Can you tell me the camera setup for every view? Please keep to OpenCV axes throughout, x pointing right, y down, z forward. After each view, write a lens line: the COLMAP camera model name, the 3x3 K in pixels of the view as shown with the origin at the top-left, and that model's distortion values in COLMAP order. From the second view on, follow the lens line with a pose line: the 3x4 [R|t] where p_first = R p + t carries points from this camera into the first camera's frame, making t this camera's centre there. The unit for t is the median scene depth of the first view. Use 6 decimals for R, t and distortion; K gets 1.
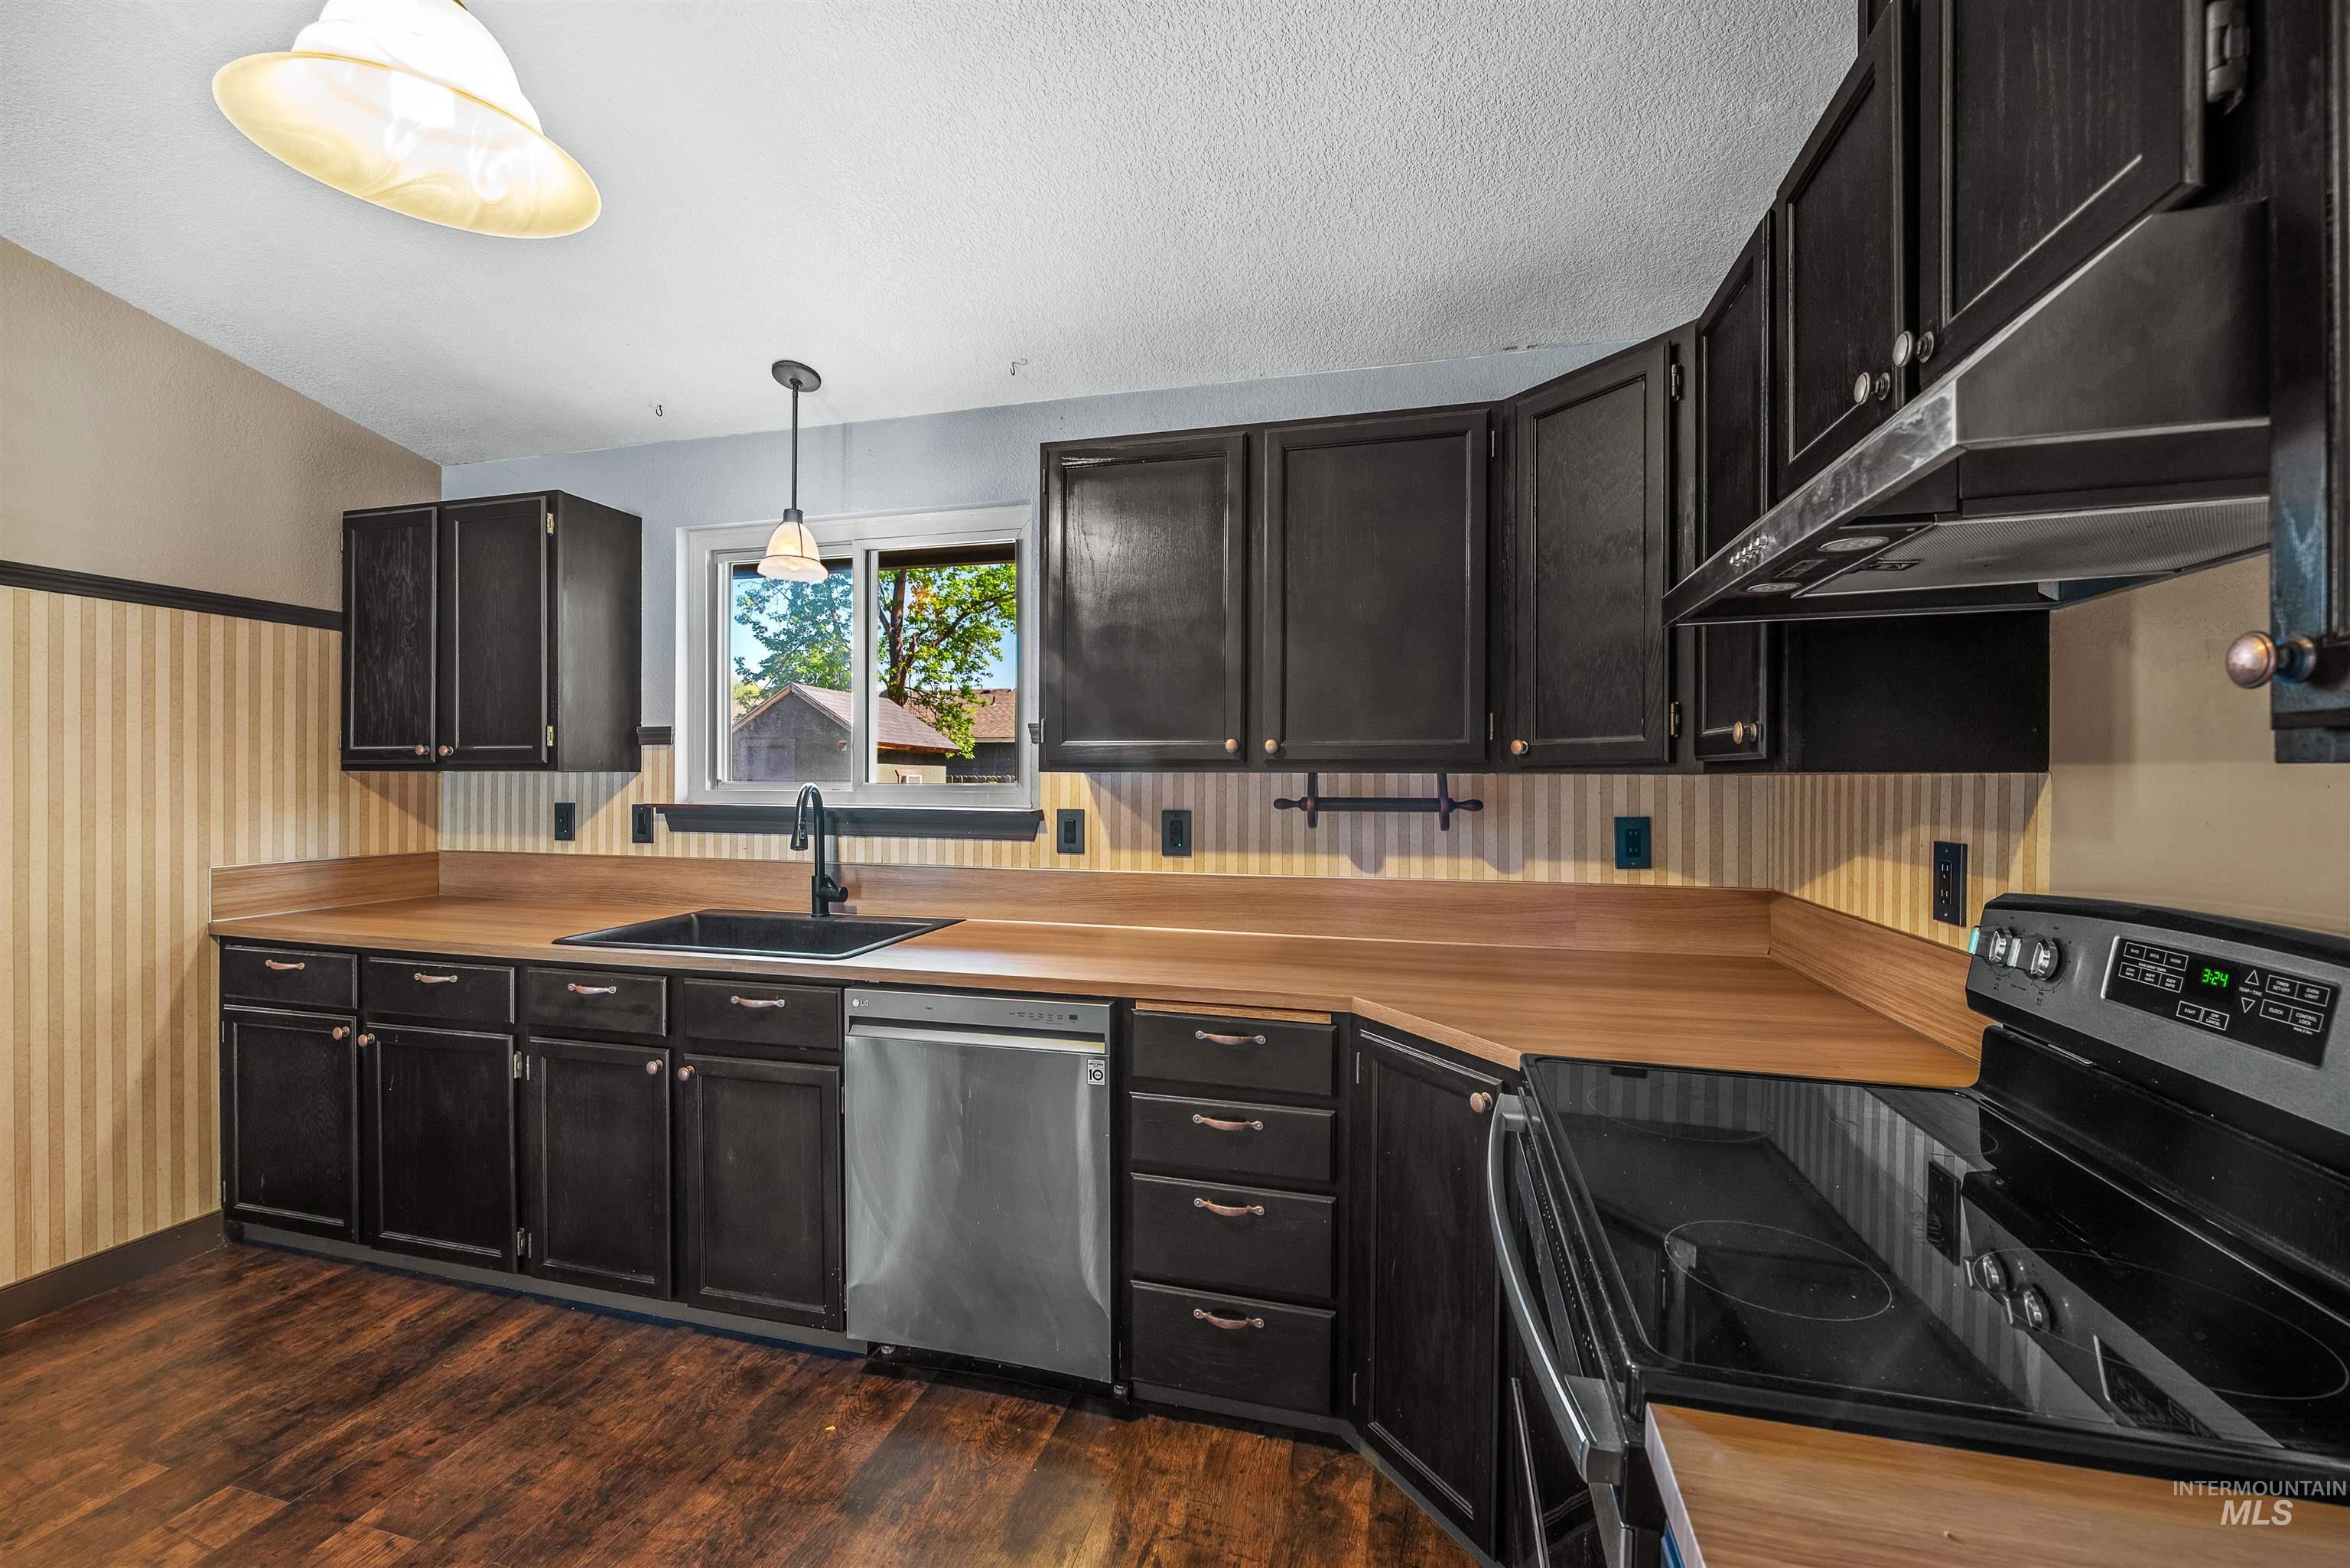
lens RADIAL K [[954.4, 0, 1149.1], [0, 954.4, 773.6], [0, 0, 1]] dist [-0.003668, -0.001177]
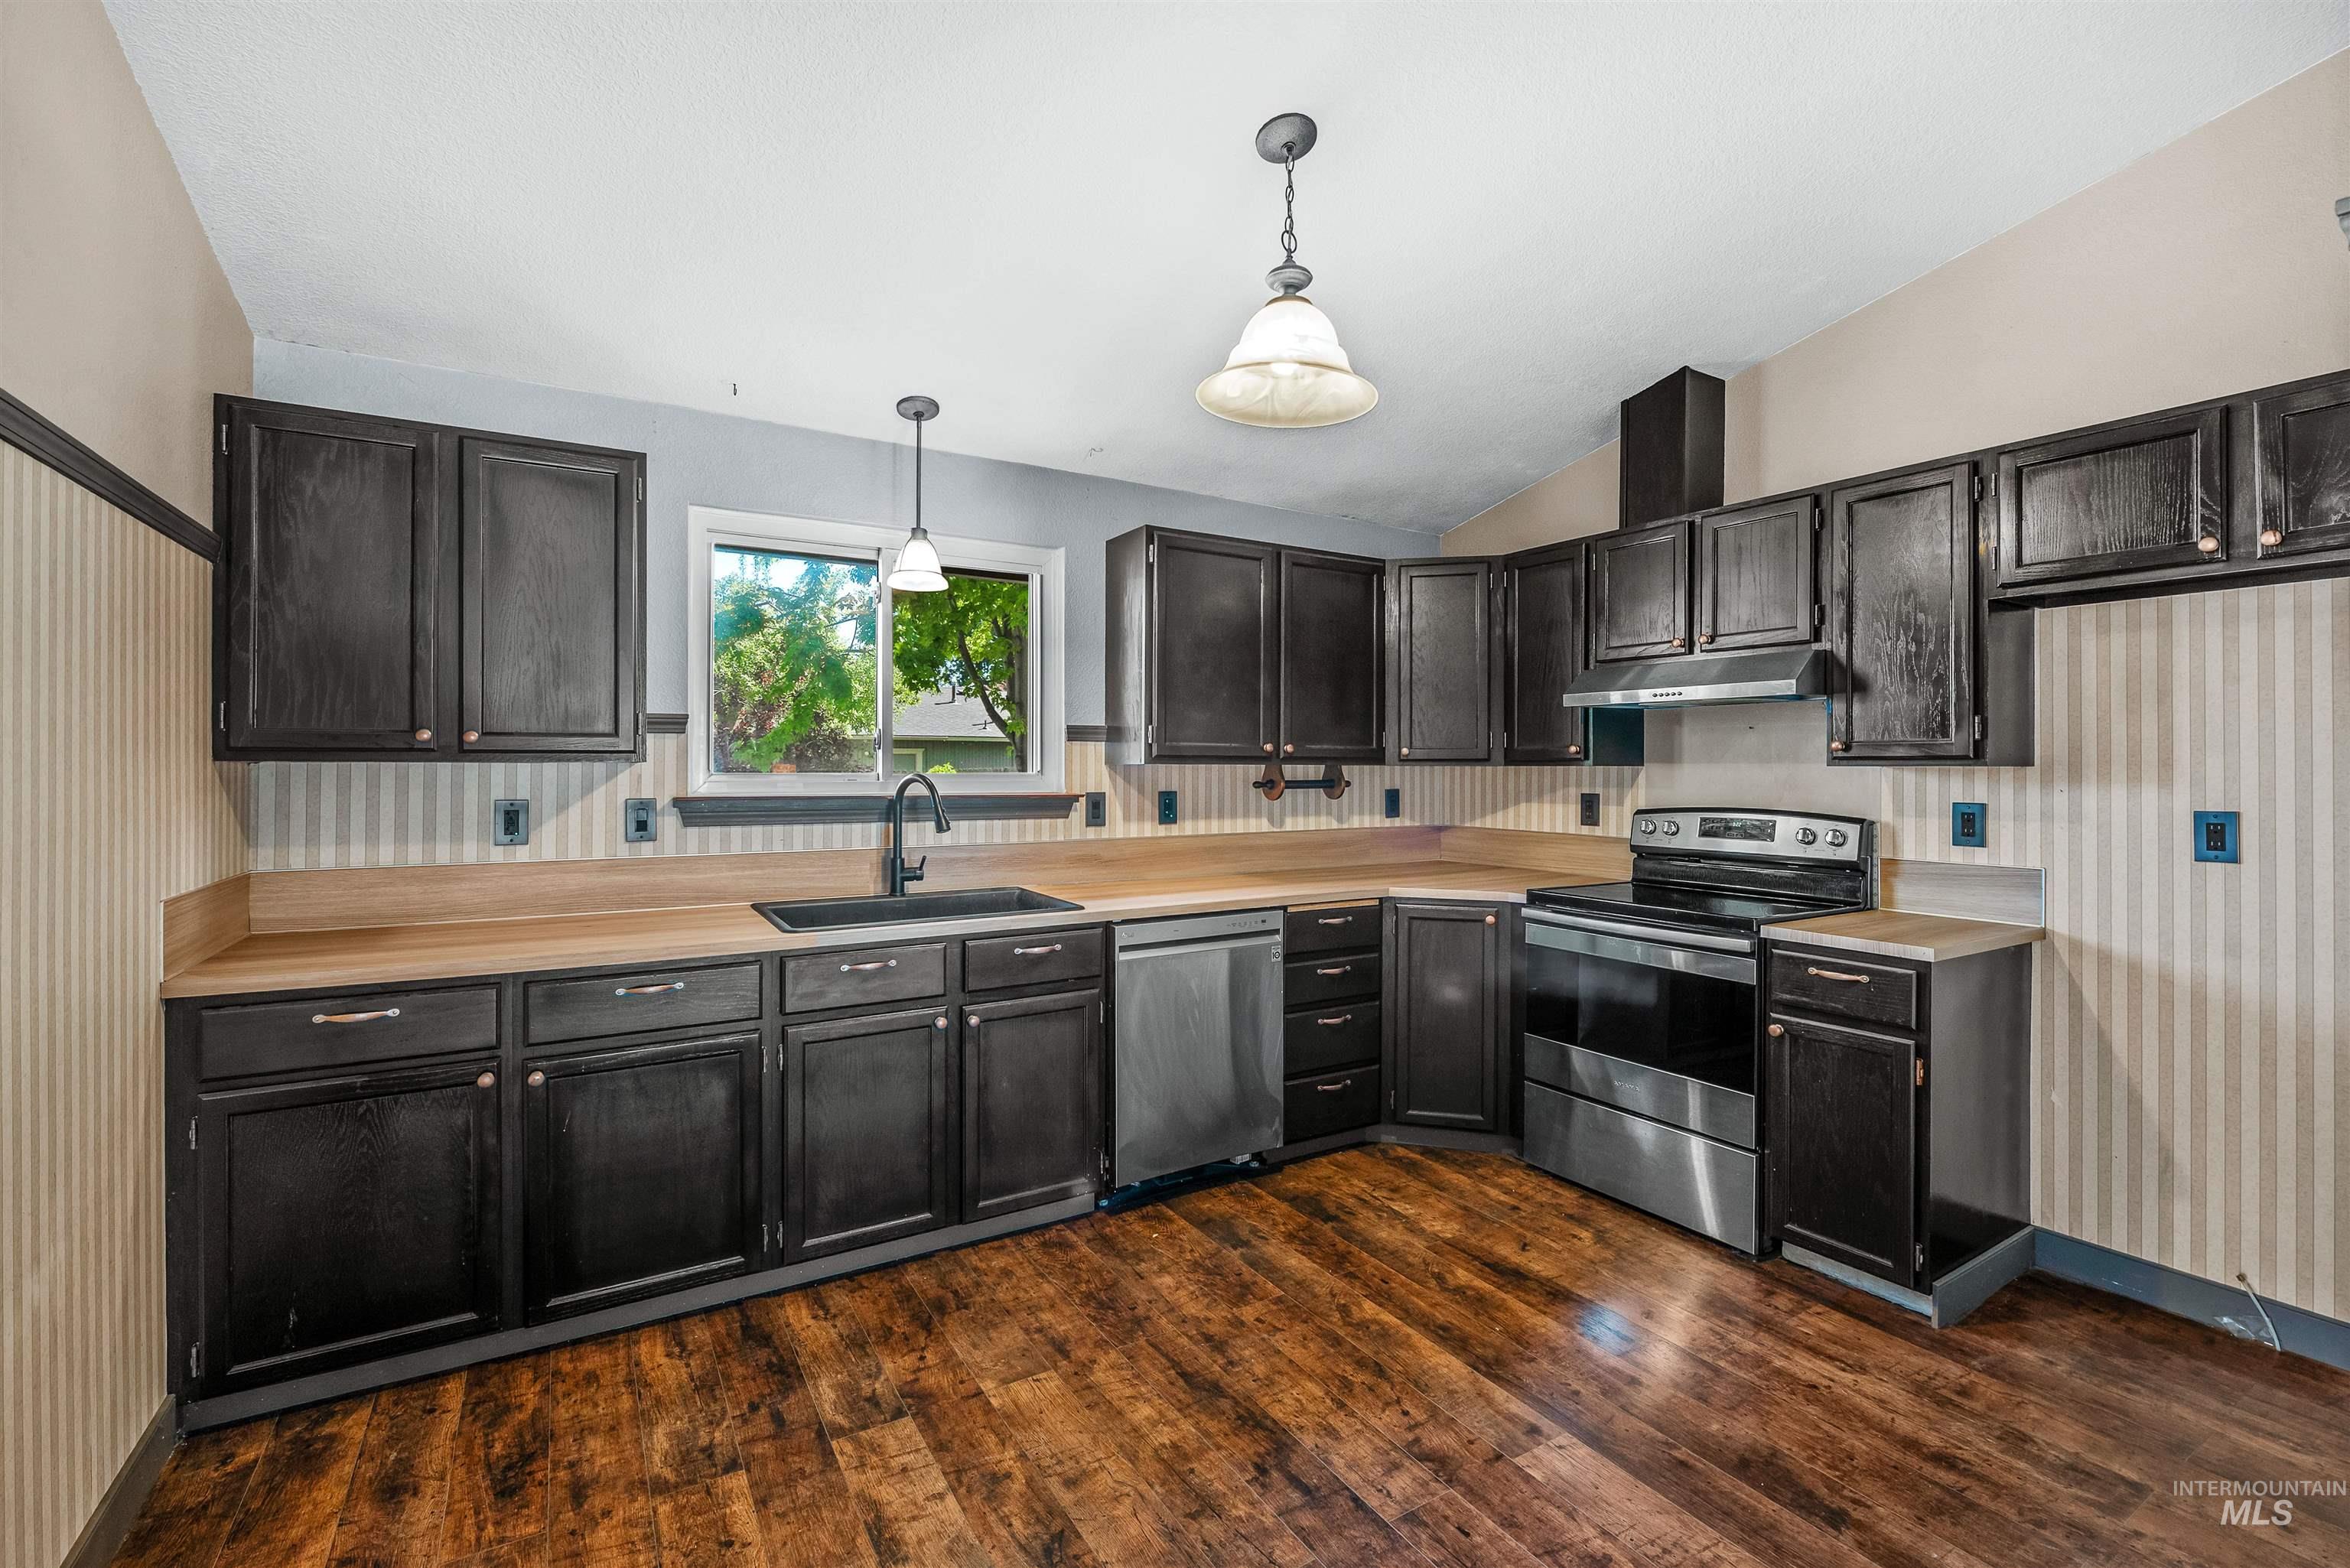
lens RADIAL K [[1000.4, 0, 1195.1], [0, 1000.4, 764.2], [0, 0, 1]] dist [-0.006268, -0.000296]
pose [[0.690486, 0.001230, 0.723344, -1.050356], [0.001053, 0.999996, -0.002705, 0.003088], [-0.723345, 0.002629, 0.690482, -0.039555]]
